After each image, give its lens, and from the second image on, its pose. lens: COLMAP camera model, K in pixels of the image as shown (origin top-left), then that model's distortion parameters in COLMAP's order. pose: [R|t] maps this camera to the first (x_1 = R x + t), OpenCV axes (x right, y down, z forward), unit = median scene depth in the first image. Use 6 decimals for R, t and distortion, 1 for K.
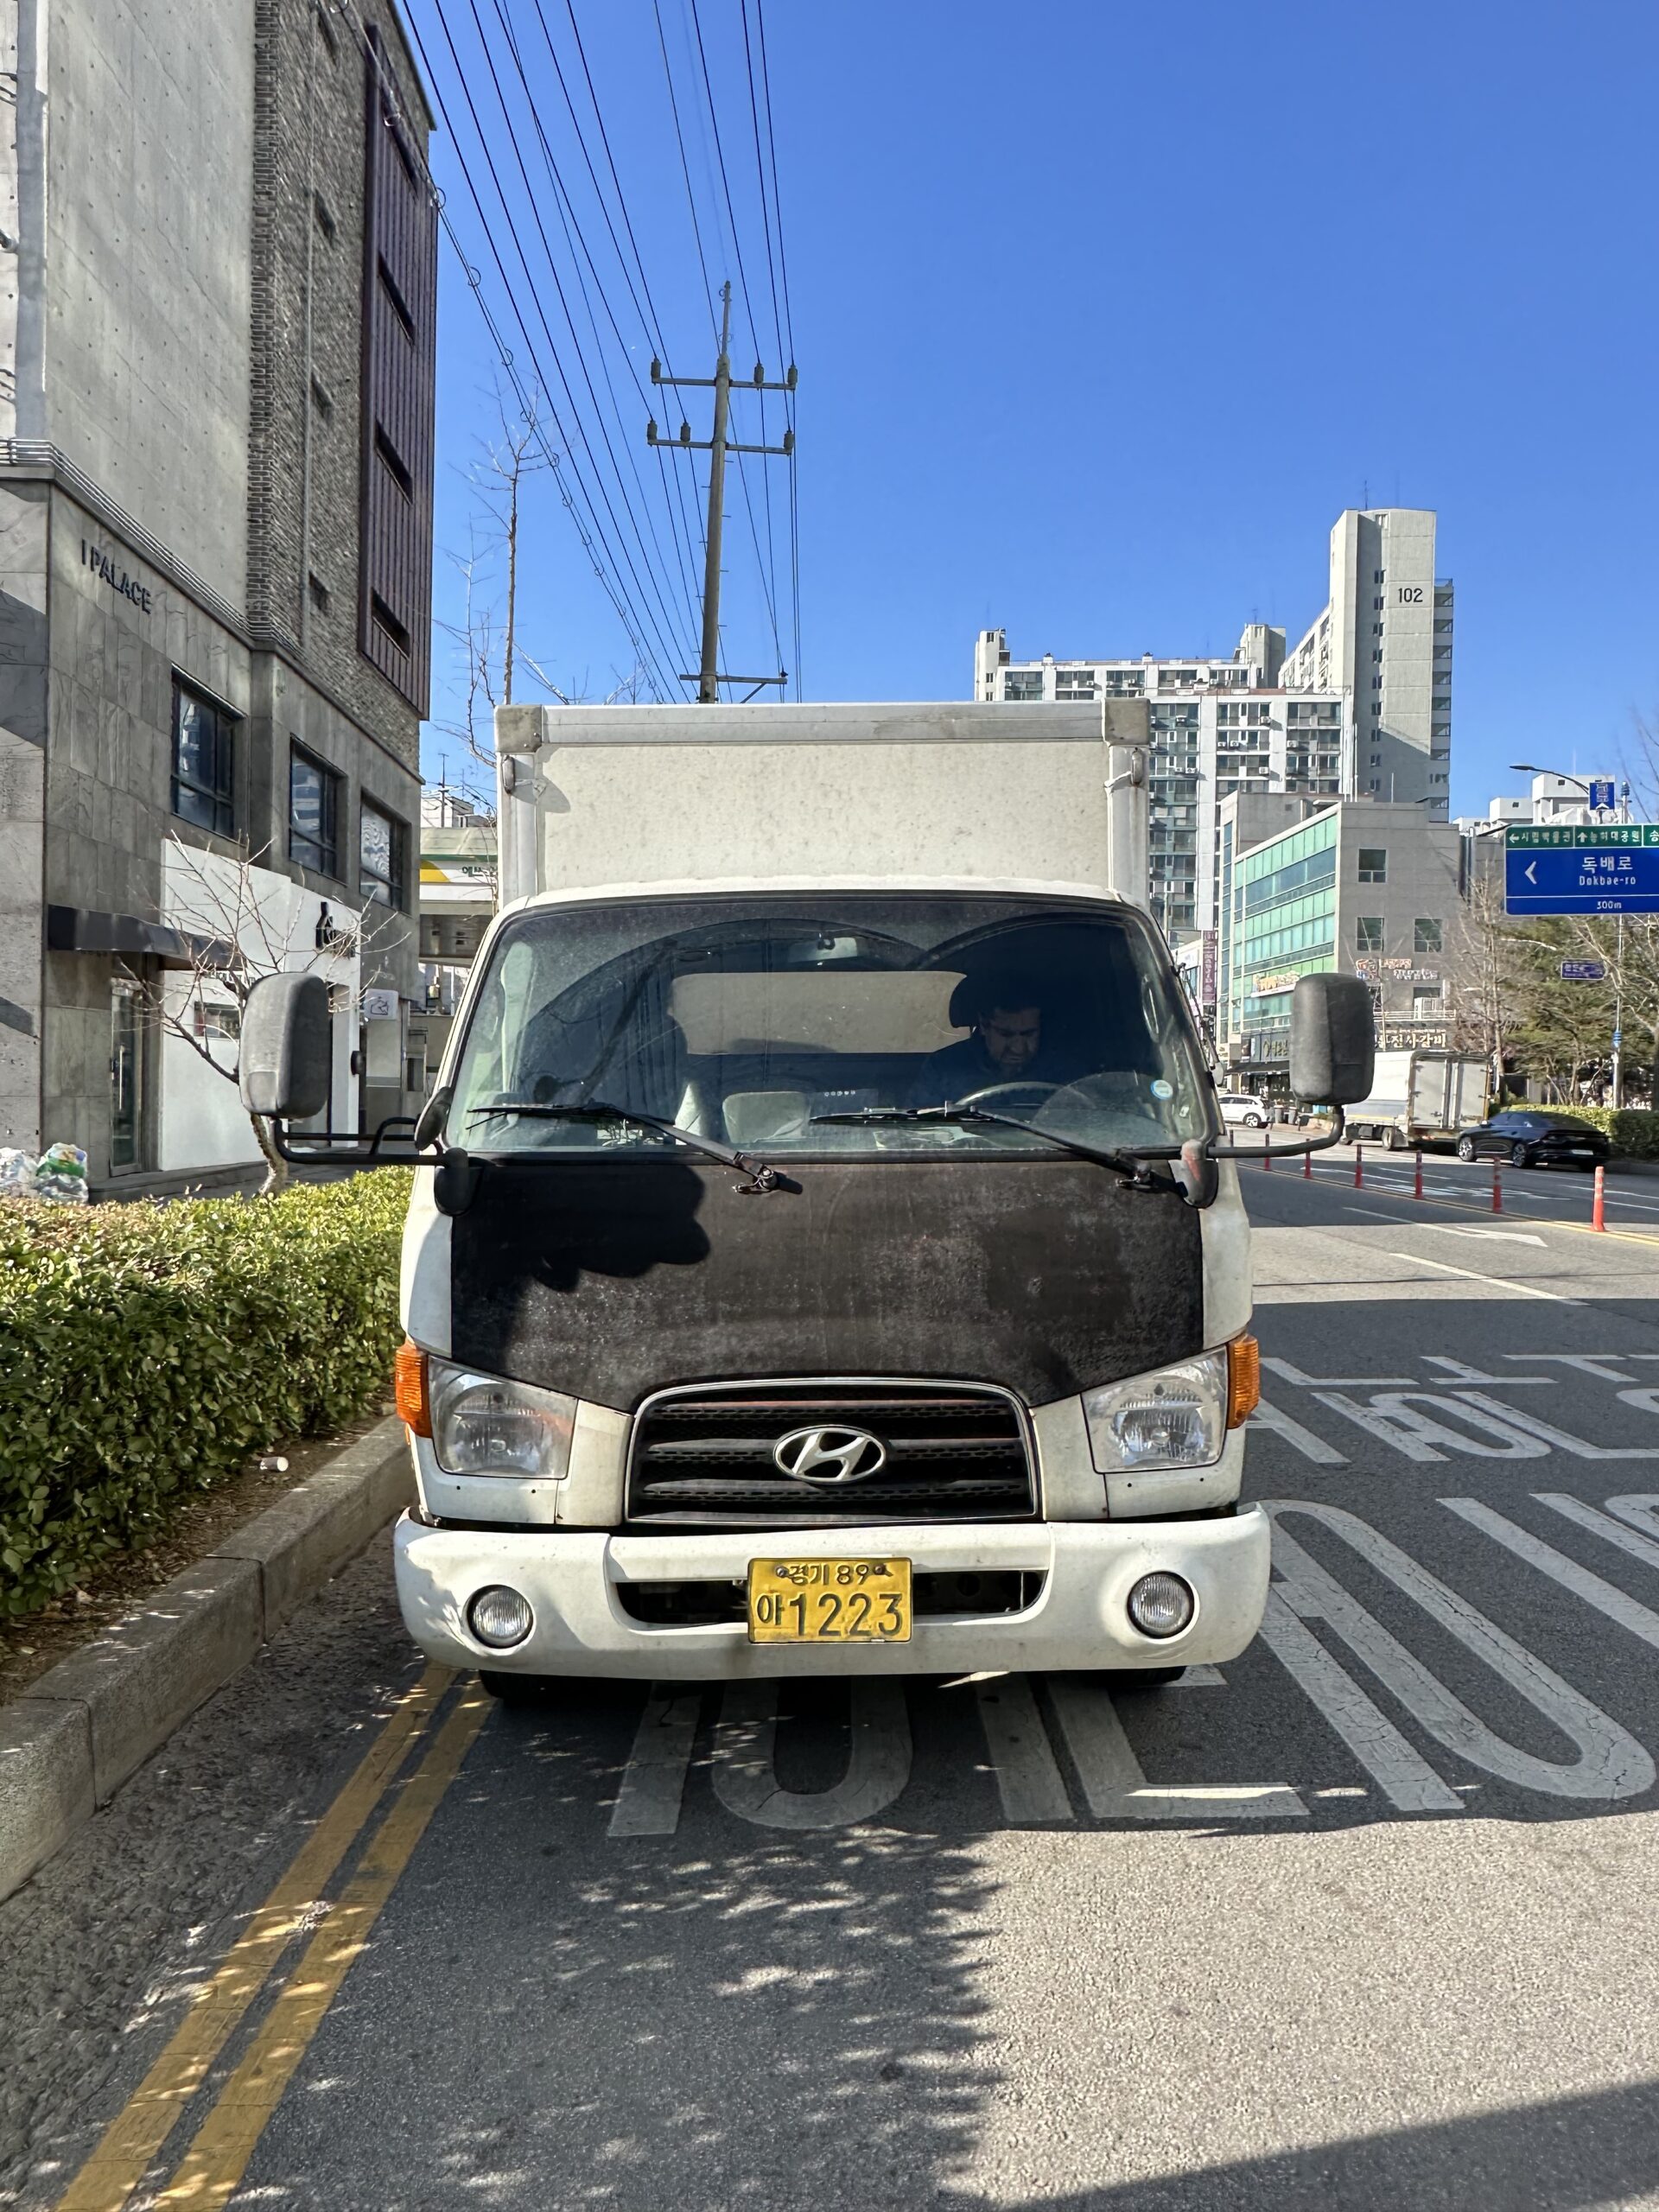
lens RADIAL K [[1398.8, 0, 860.8], [0, 1398.8, 1091.2], [0, 0, 1]] dist [-0.004198, -0.001246]
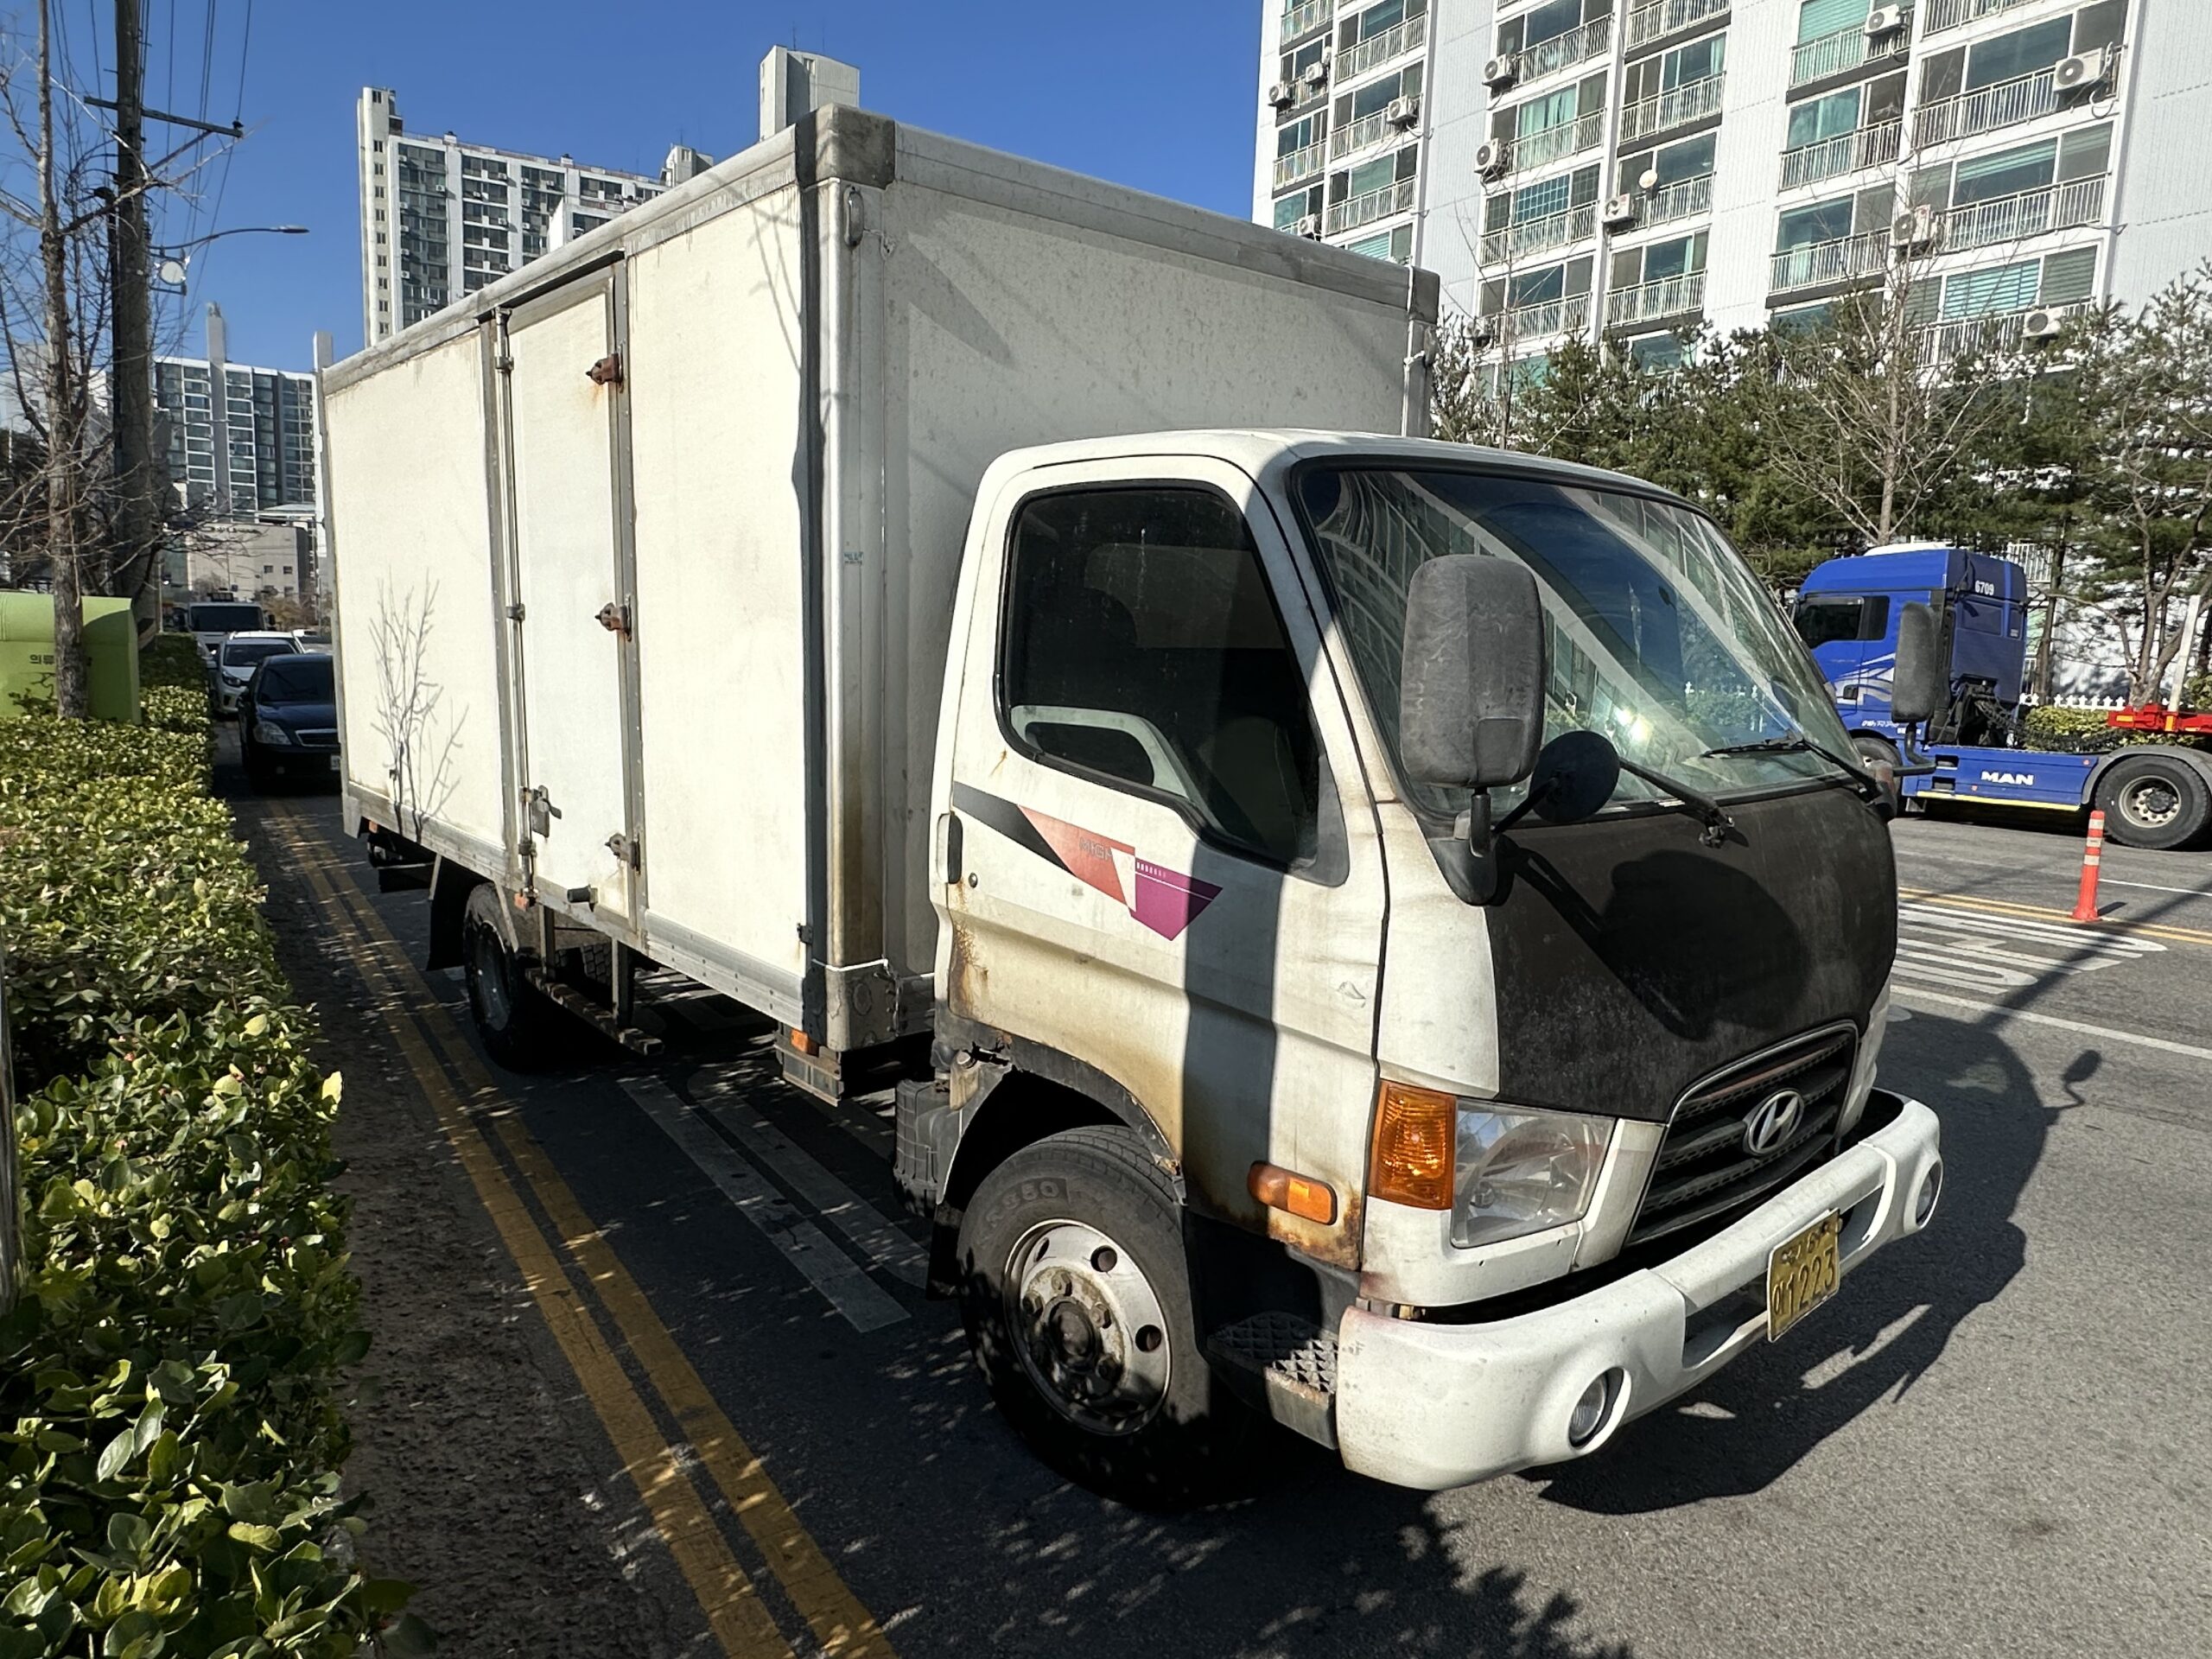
lens RADIAL K [[1398.8, 0, 1089.6], [0, 1398.8, 812.5], [0, 0, 1]] dist [-0.004198, -0.001246]
pose [[0.837029, -0.043854, 0.545399, -0.624341], [-0.025677, 0.992536, 0.119214, -0.038873], [-0.546556, -0.113790, 0.829655, -0.016505]]
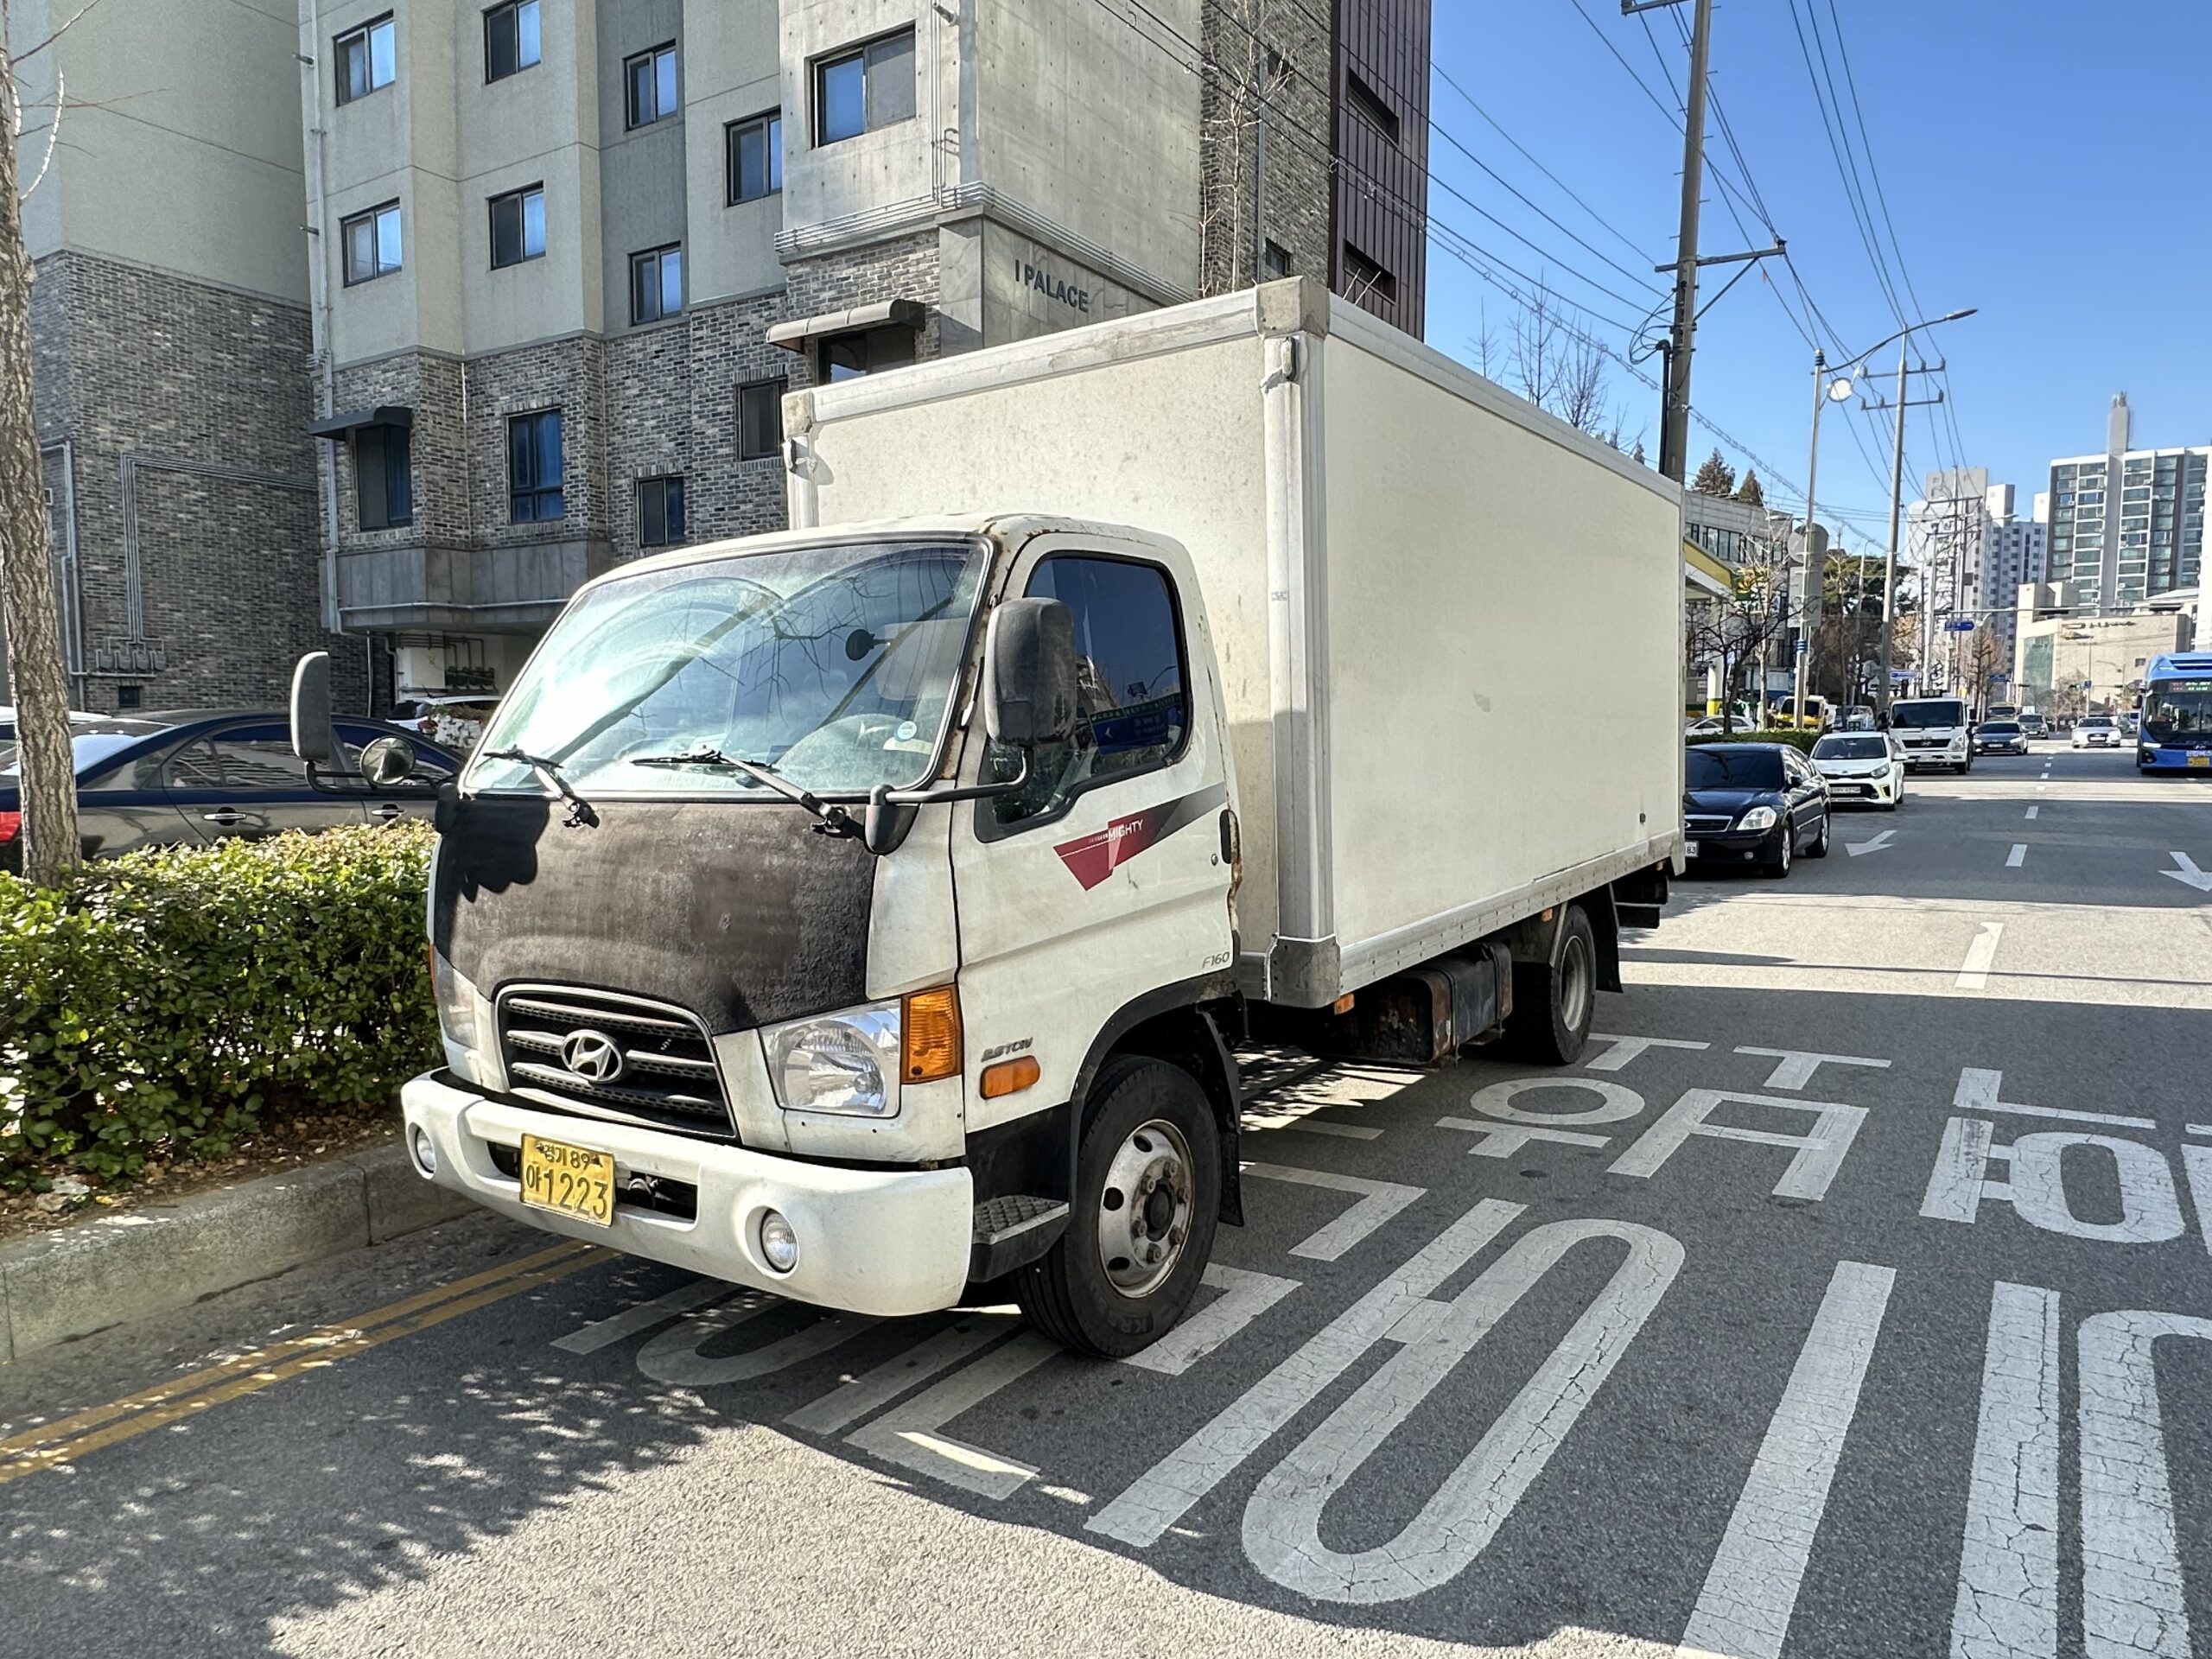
lens RADIAL K [[1398.8, 0, 1117.1], [0, 1398.8, 822.6], [0, 0, 1]] dist [-0.004198, -0.001246]
pose [[0.823368, 0.026546, -0.566886, 0.902308], [0.011890, 0.997879, 0.063998, 0.001522], [0.567383, -0.059434, 0.821306, 0.294718]]
